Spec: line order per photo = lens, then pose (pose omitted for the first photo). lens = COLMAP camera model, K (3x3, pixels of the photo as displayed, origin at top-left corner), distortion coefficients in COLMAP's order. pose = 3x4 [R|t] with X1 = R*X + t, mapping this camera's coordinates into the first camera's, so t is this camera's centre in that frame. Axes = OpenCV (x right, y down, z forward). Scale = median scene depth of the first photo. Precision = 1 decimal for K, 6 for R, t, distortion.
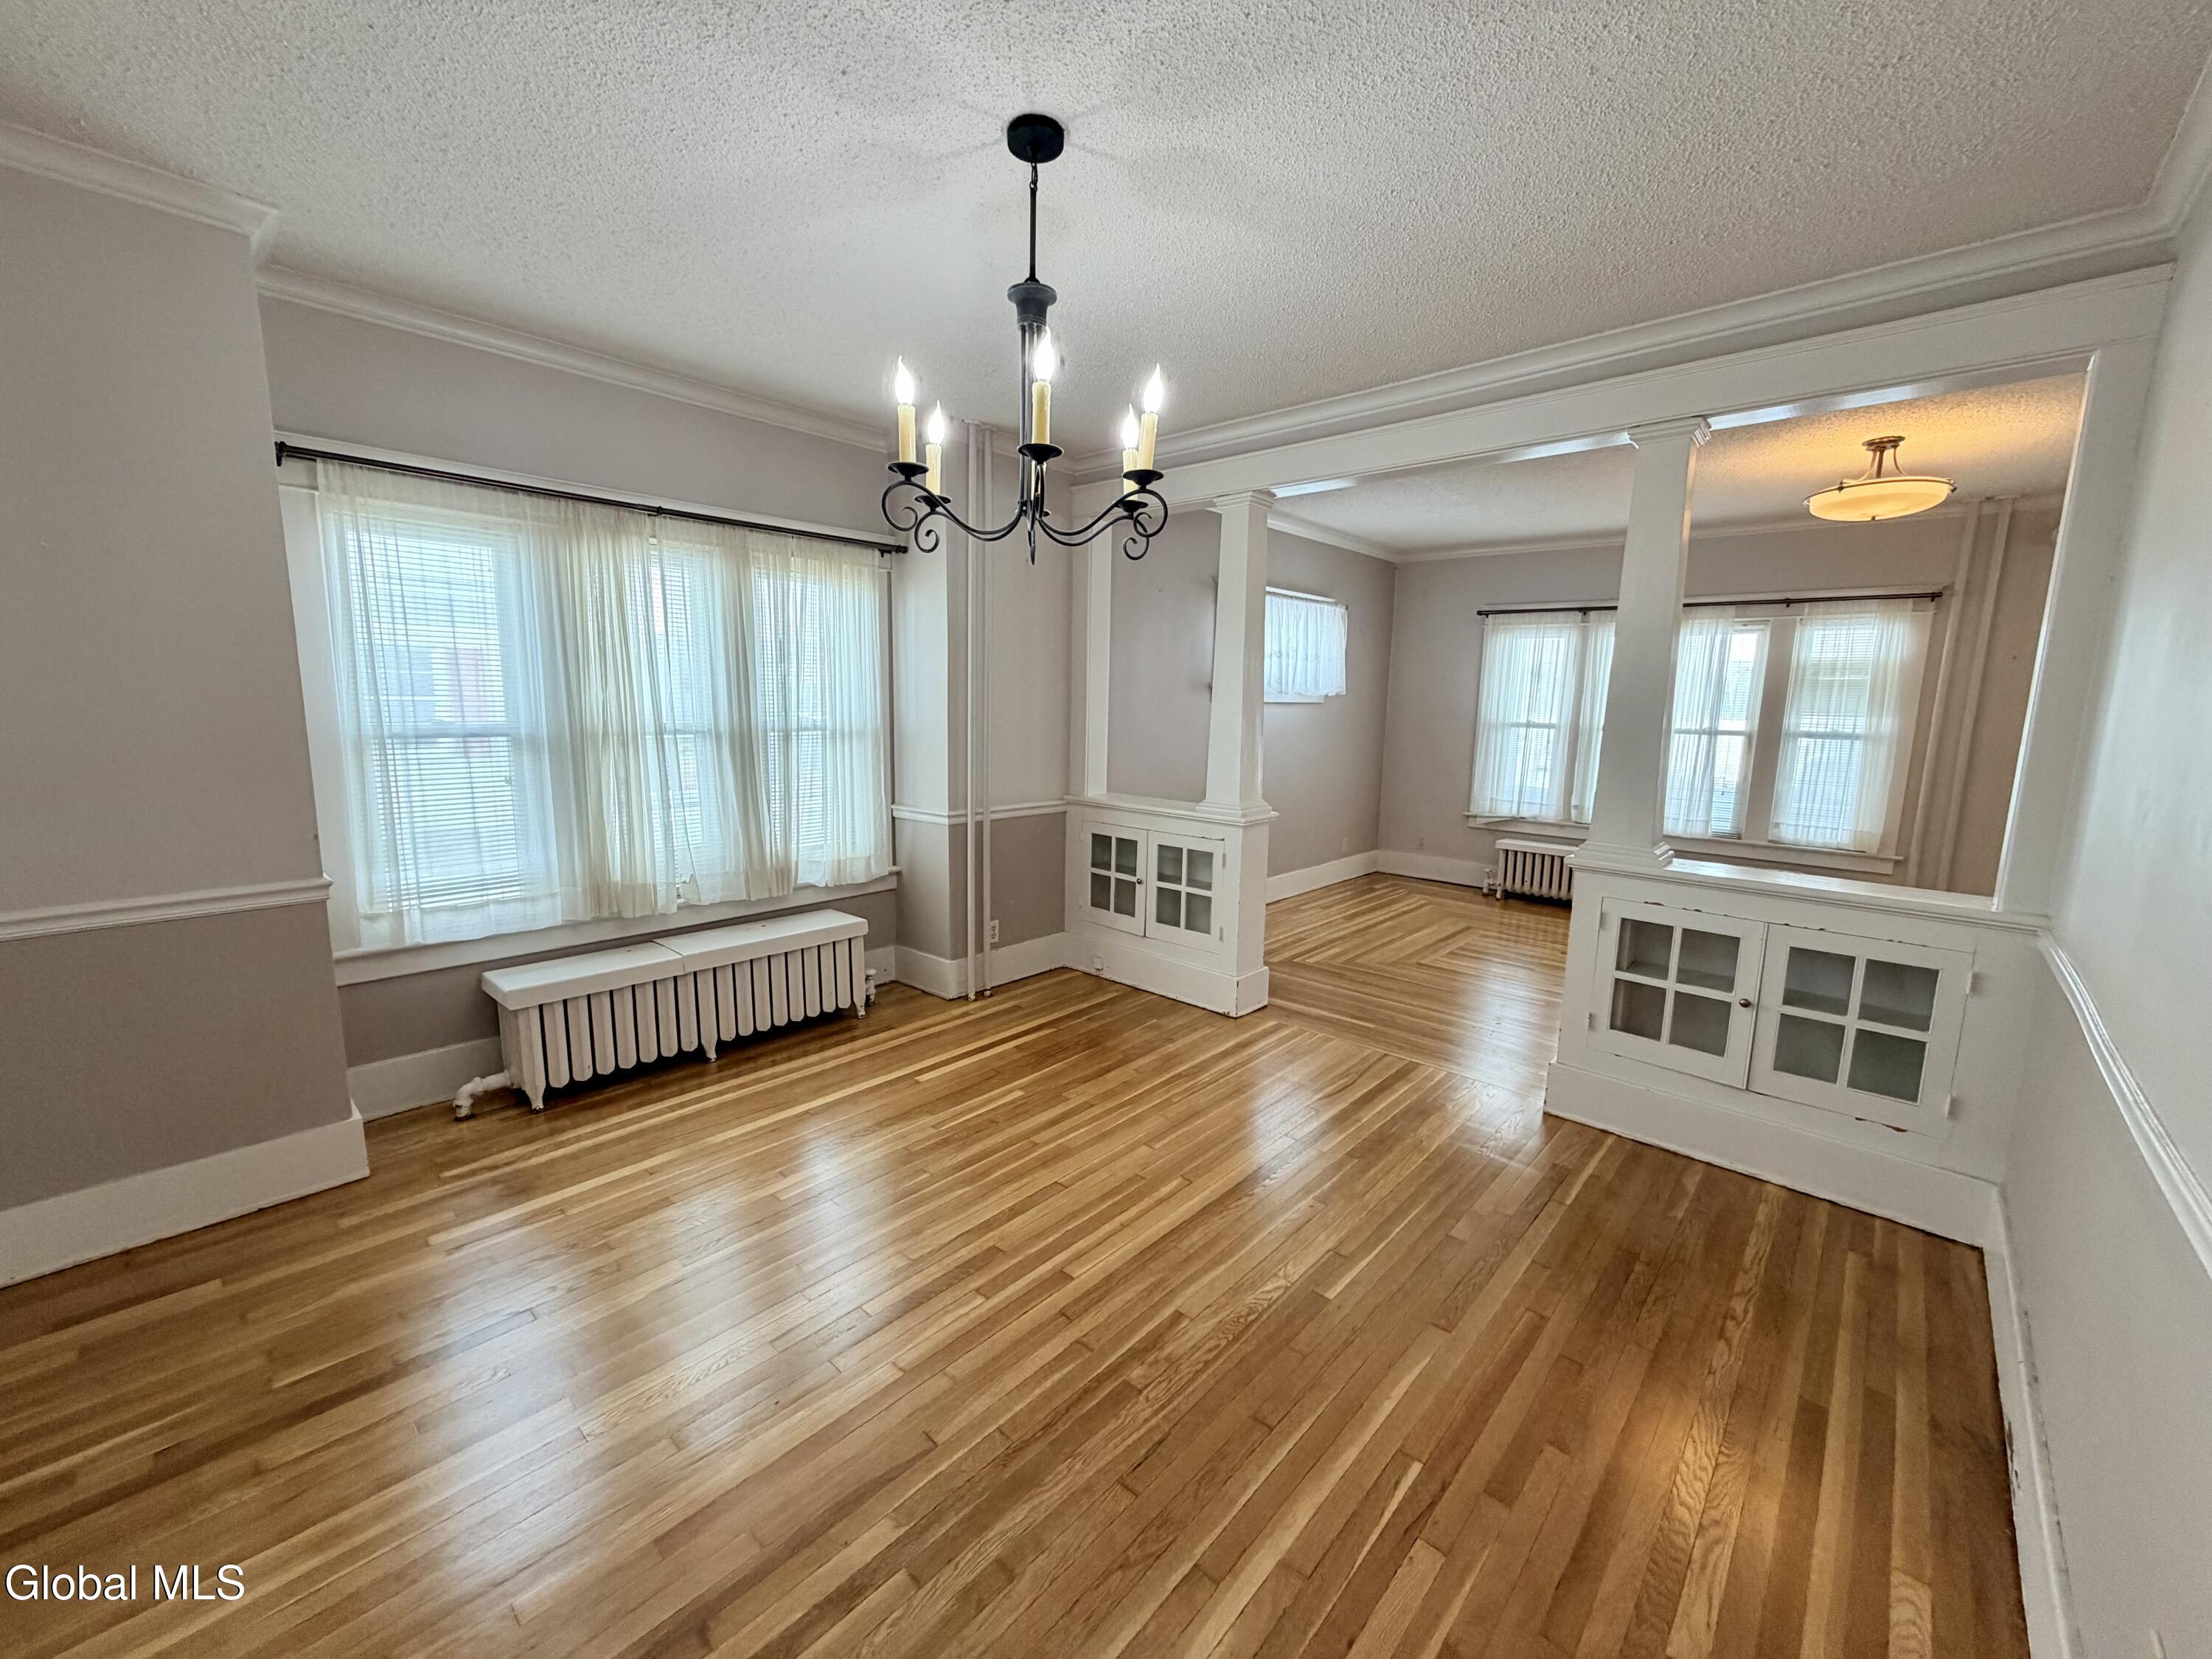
lens RADIAL K [[874.2, 0, 1101.5], [0, 874.2, 828.6], [0, 0, 1]] dist [-0.001211, -0.000165]
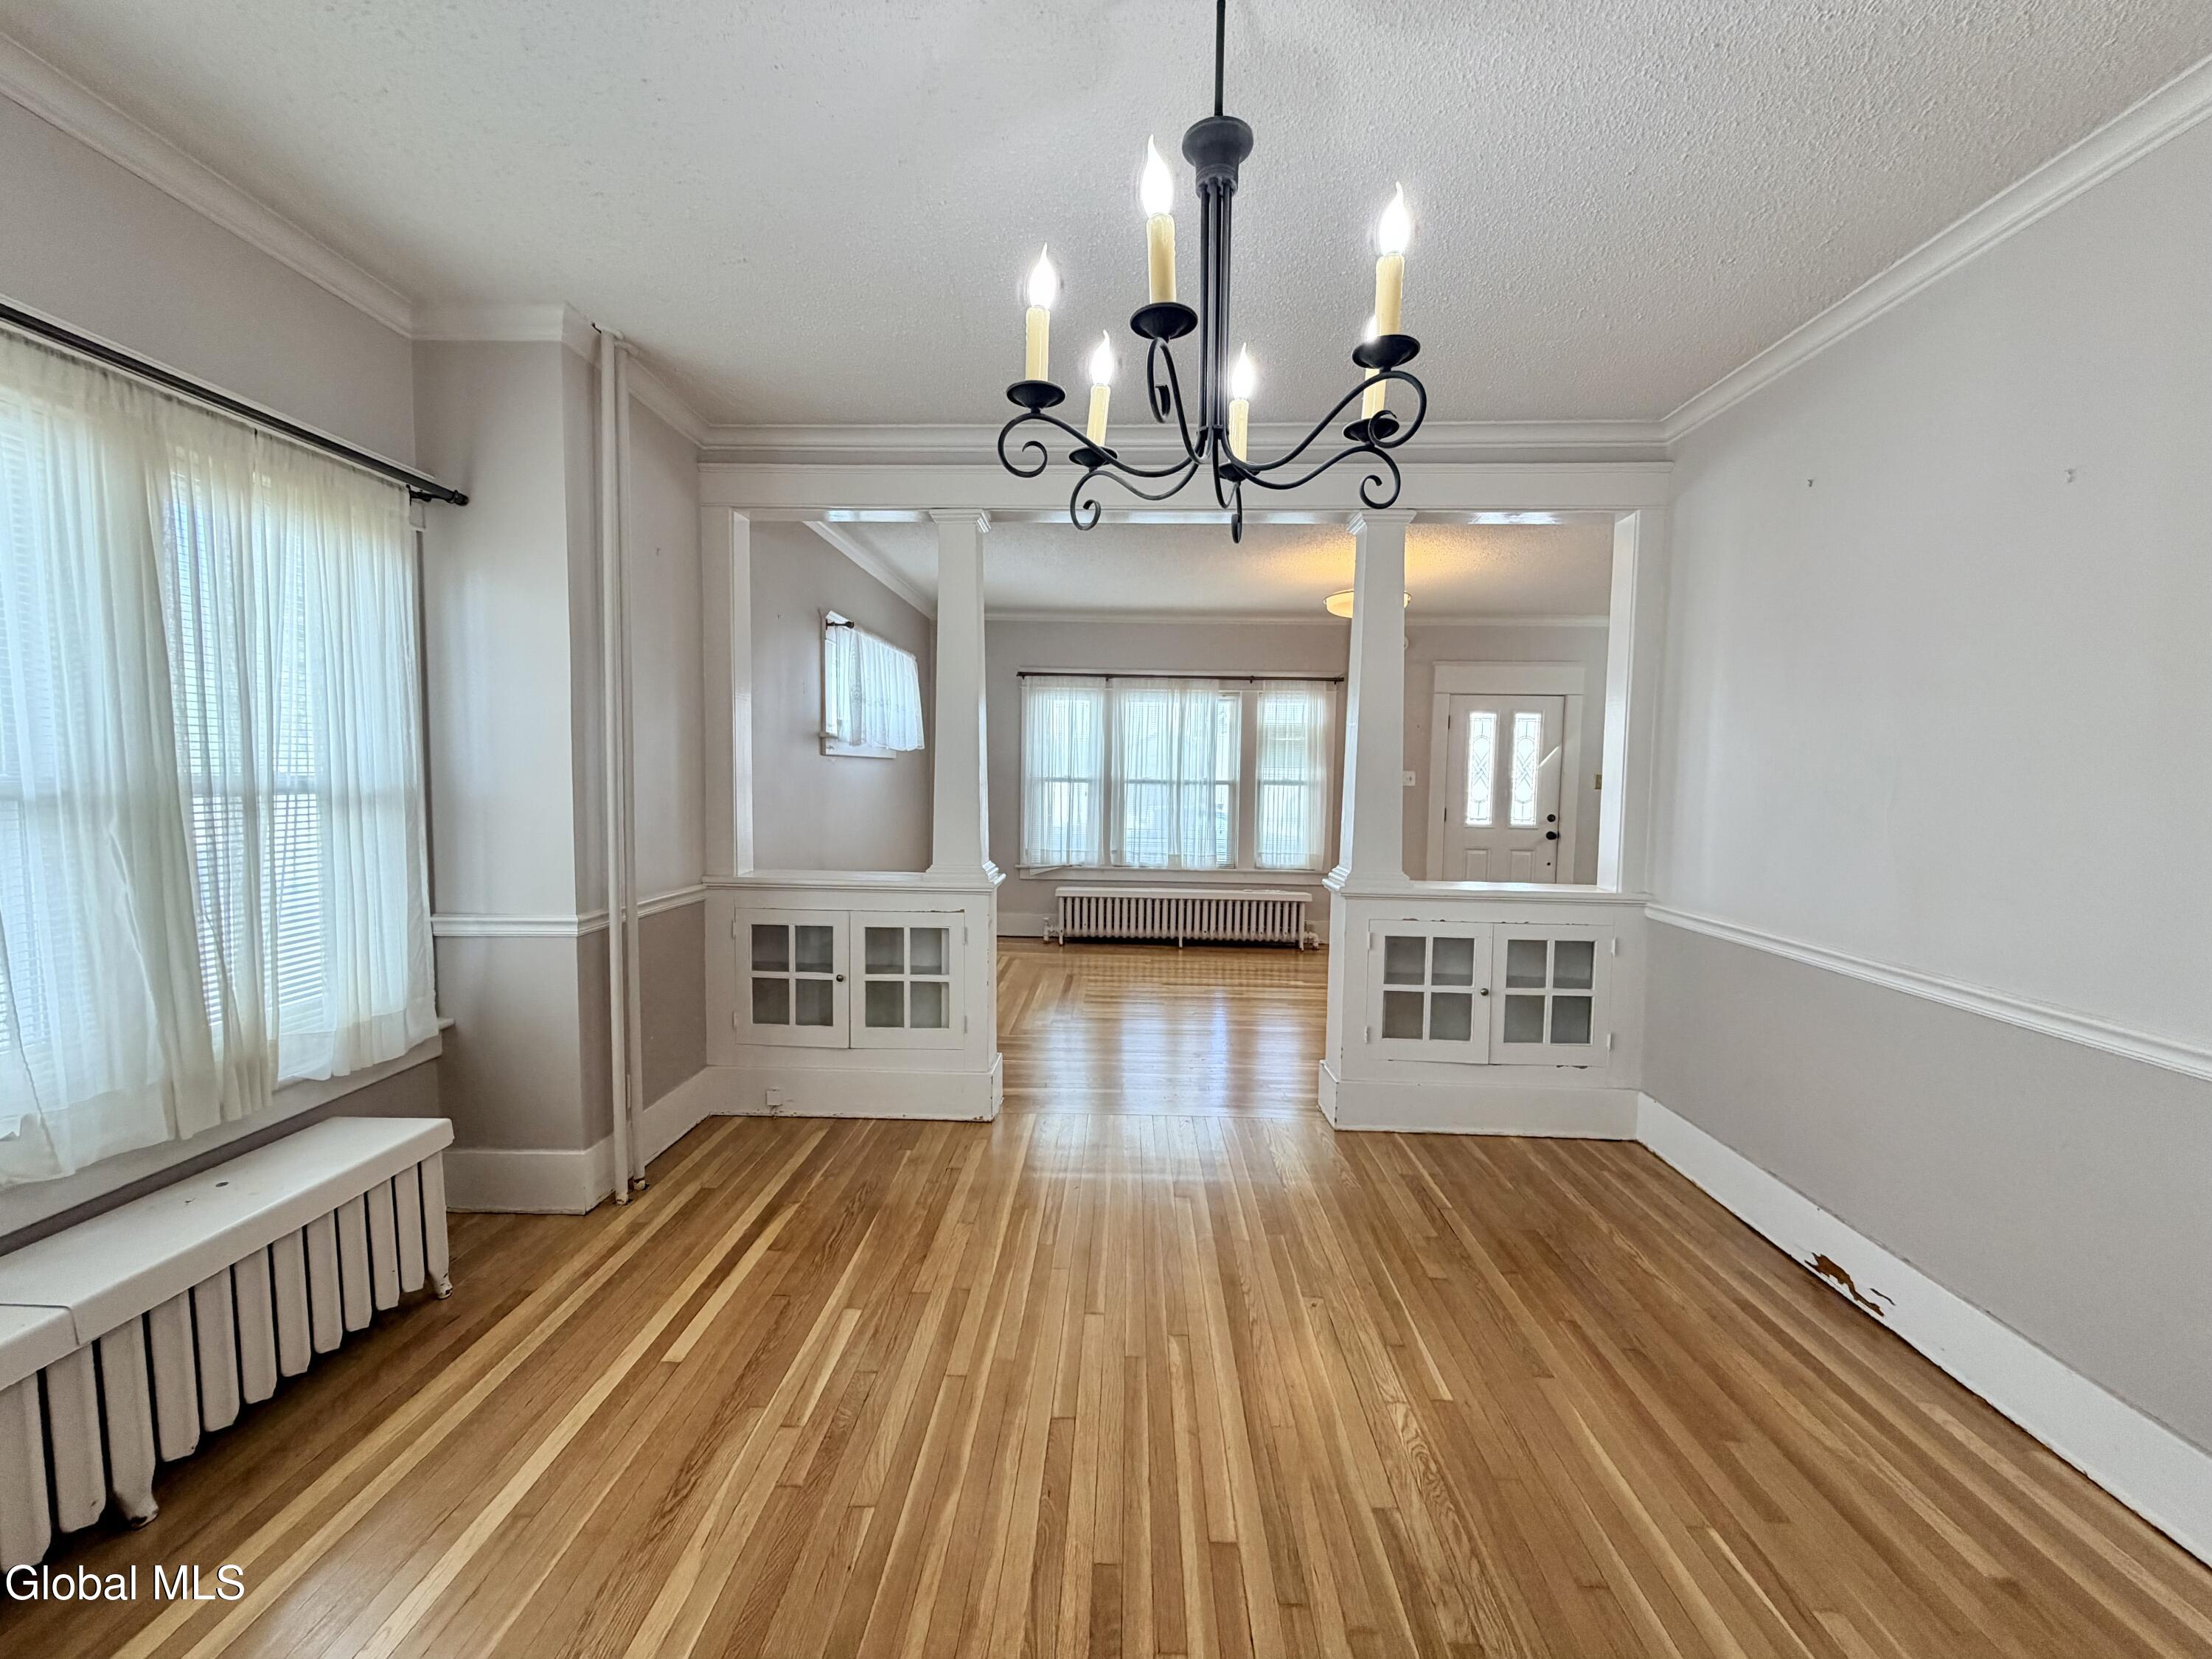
lens RADIAL K [[874.2, 0, 1096.1], [0, 874.2, 826.4], [0, 0, 1]] dist [-0.001211, -0.000165]
pose [[0.763816, -0.047763, 0.643664, -0.318185], [0.098047, 0.994271, -0.042569, -0.020879], [-0.637943, 0.095624, 0.764123, 0.286712]]
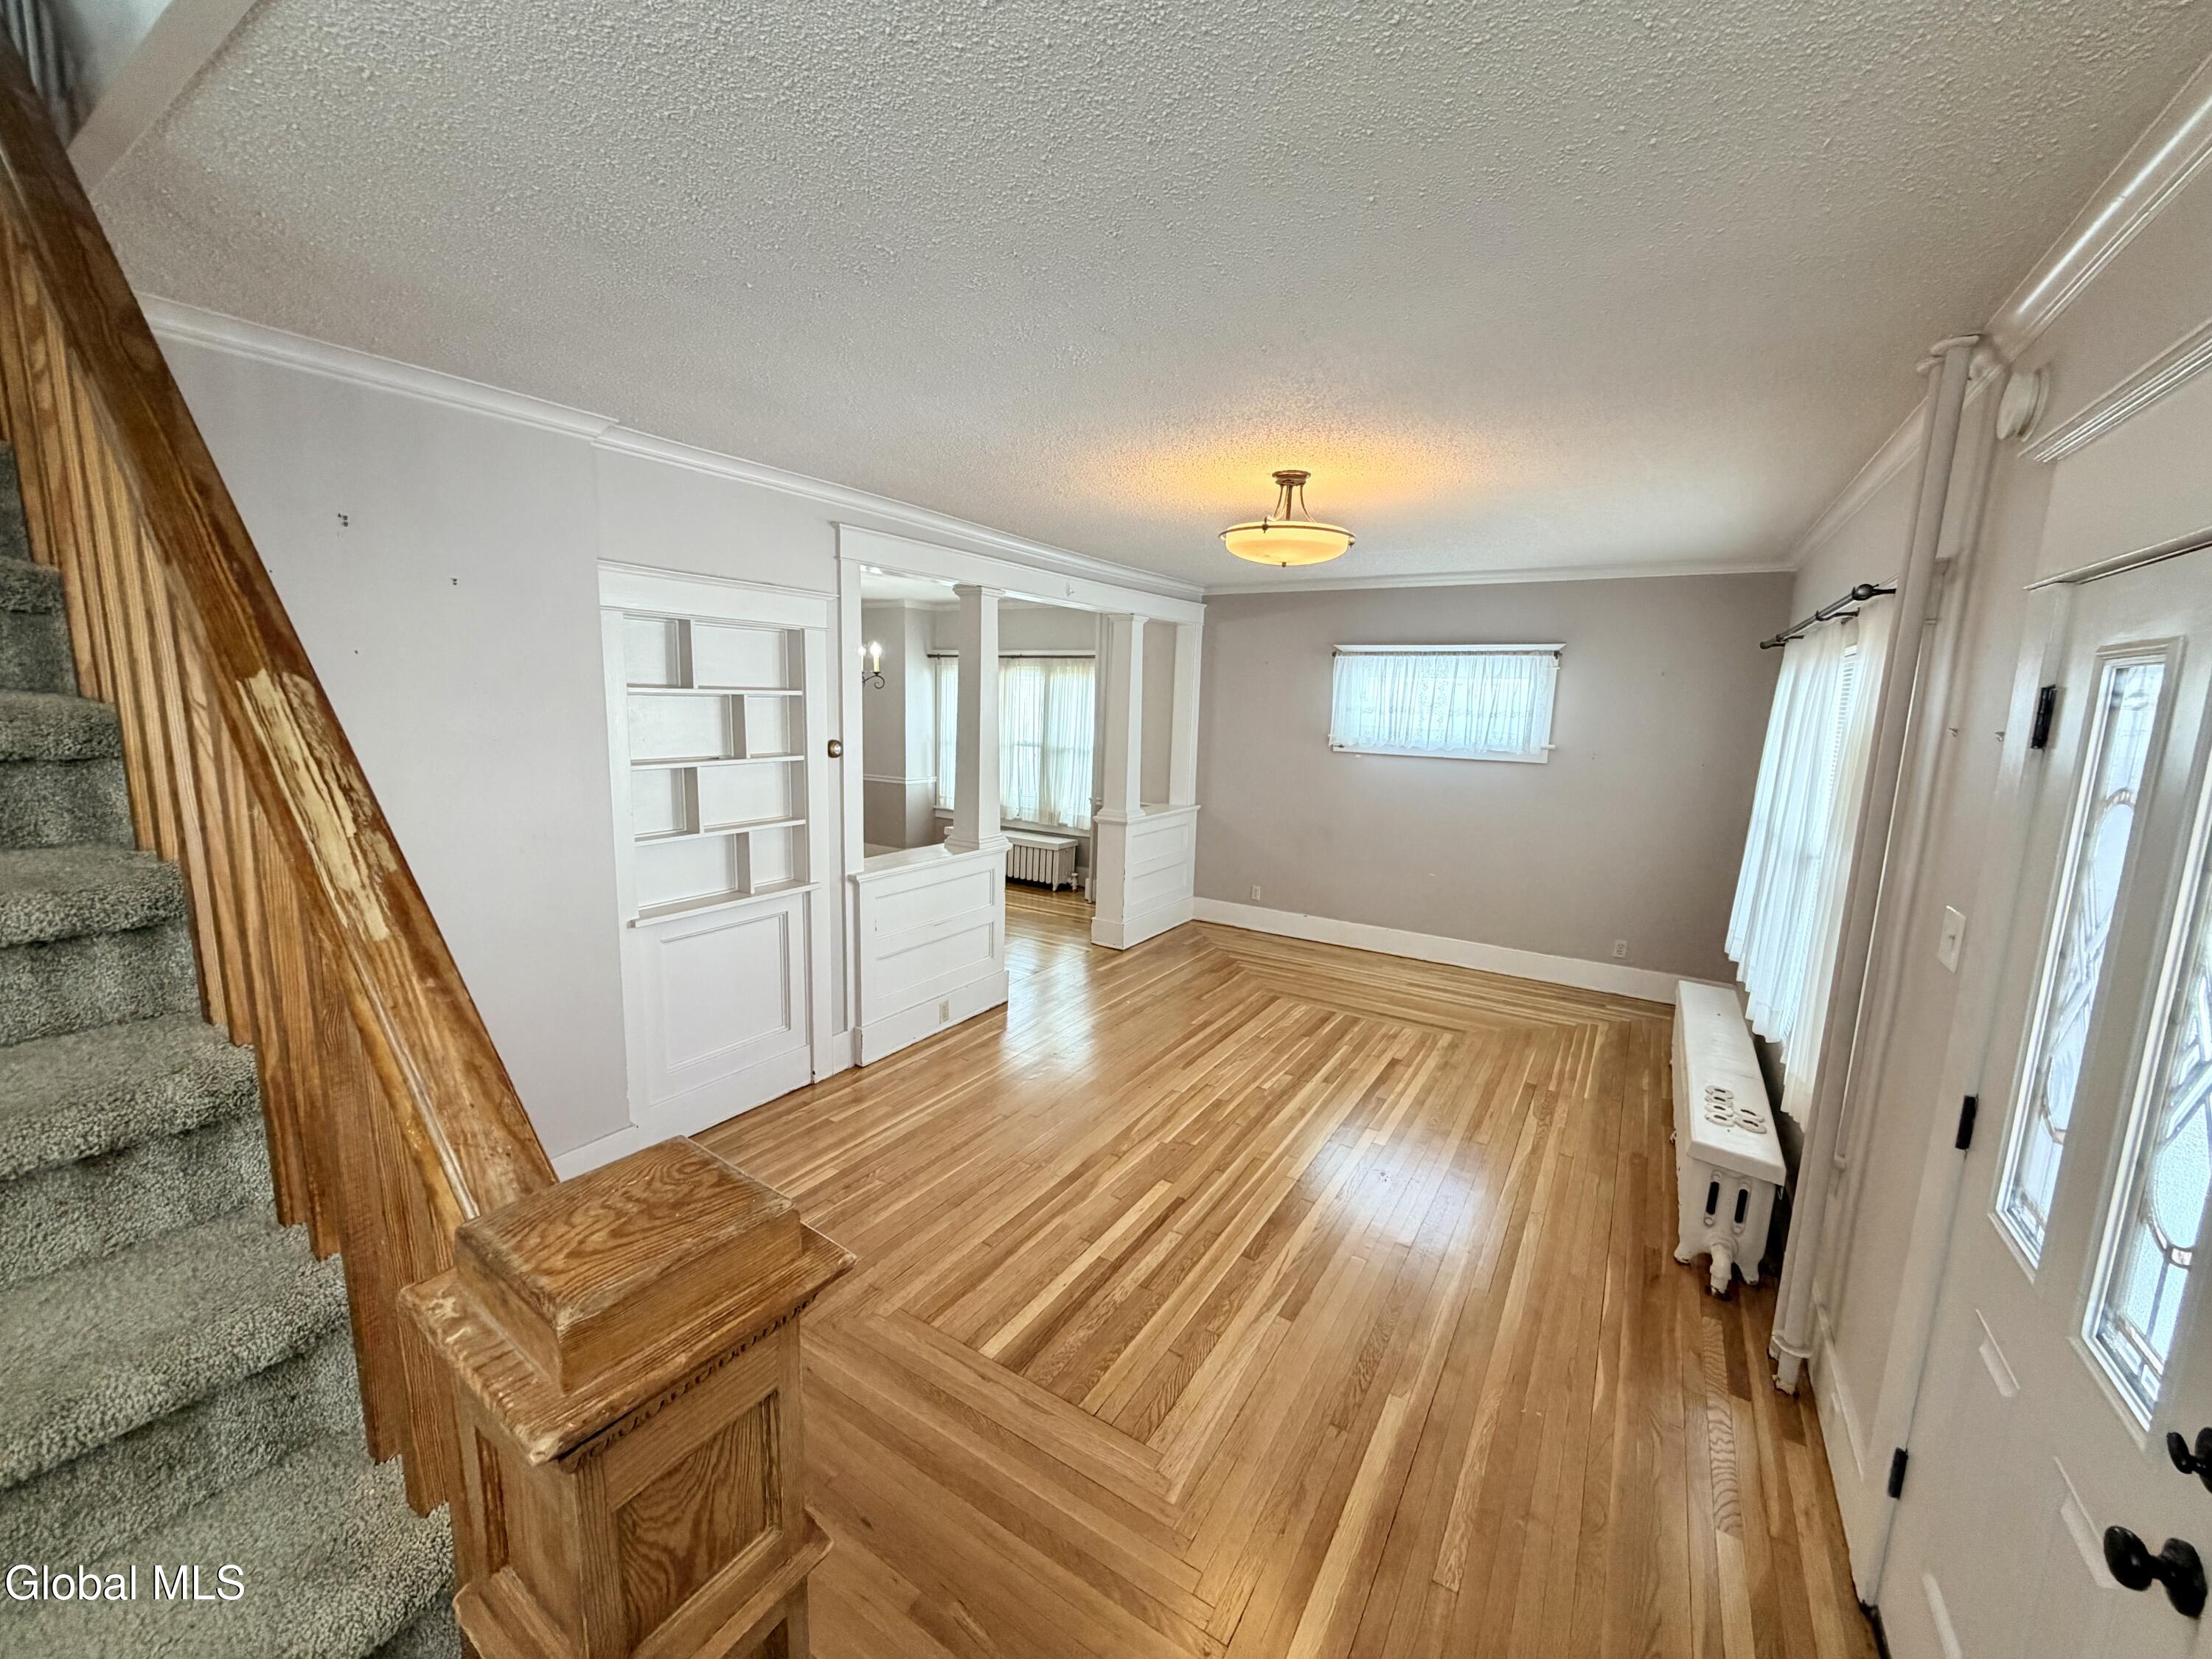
lens RADIAL K [[874.2, 0, 1099.8], [0, 874.2, 832.4], [0, 0, 1]] dist [-0.001211, -0.000165]
pose [[0.172459, 0.138926, -0.975170, 1.785593], [-0.173737, 0.978773, 0.108714, -0.163515], [0.969574, 0.150675, 0.192935, 0.731157]]
